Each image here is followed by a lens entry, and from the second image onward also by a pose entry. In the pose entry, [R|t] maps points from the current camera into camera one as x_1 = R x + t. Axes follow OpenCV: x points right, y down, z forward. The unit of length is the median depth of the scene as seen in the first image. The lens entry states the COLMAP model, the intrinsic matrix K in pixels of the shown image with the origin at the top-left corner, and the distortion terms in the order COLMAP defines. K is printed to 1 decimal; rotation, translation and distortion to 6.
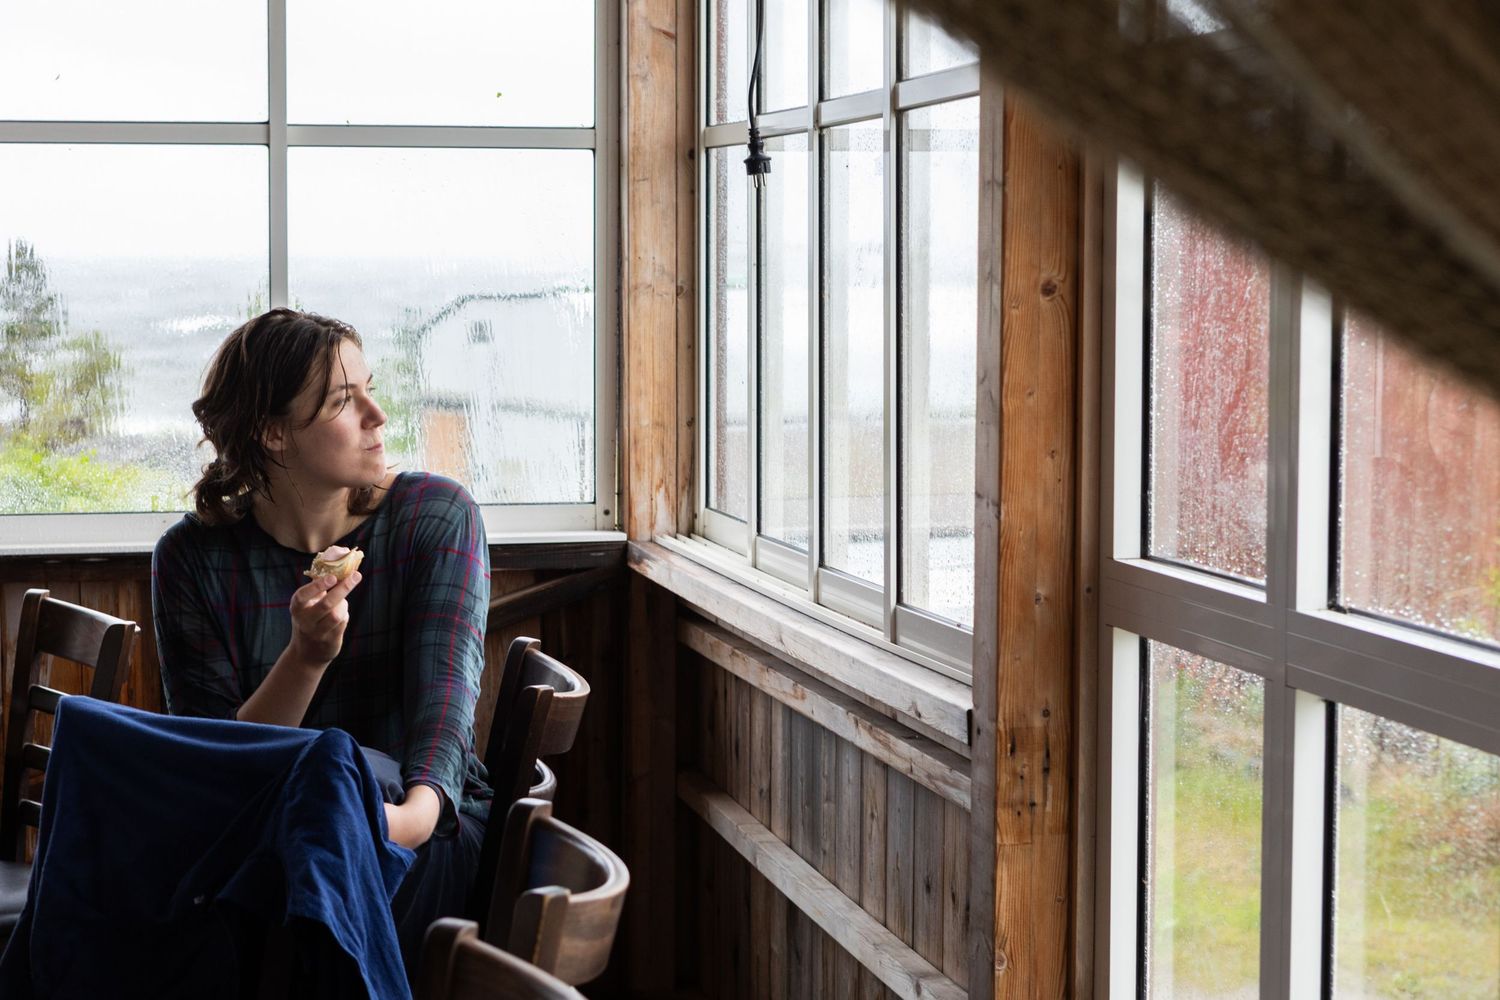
lens RADIAL K [[2952.3, 0, 750.3], [0, 2952.3, 498.9], [0, 0, 1]] dist [-0.005012, 0.000000]
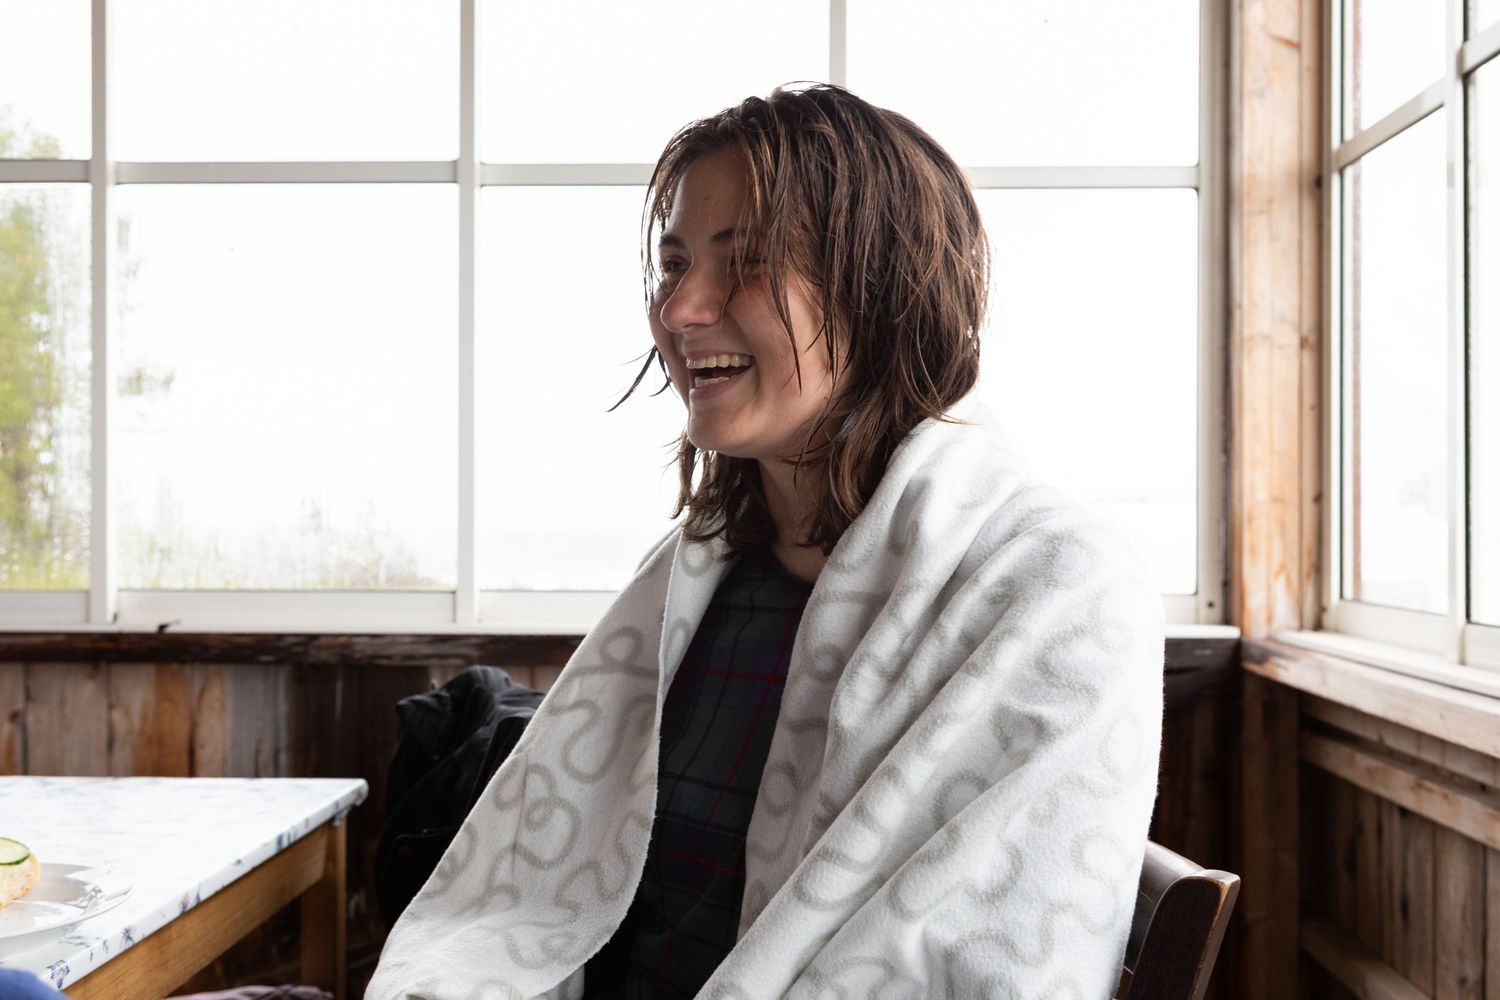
lens RADIAL K [[1526.9, 0, 749.6], [0, 1526.9, 499.2], [0, 0, 1]] dist [-0.014004, 0.000000]
pose [[0.963978, -0.001190, -0.265980, -0.061070], [-0.024630, 0.995294, -0.093718, 0.019312], [0.264839, 0.096893, 0.959412, 0.542573]]
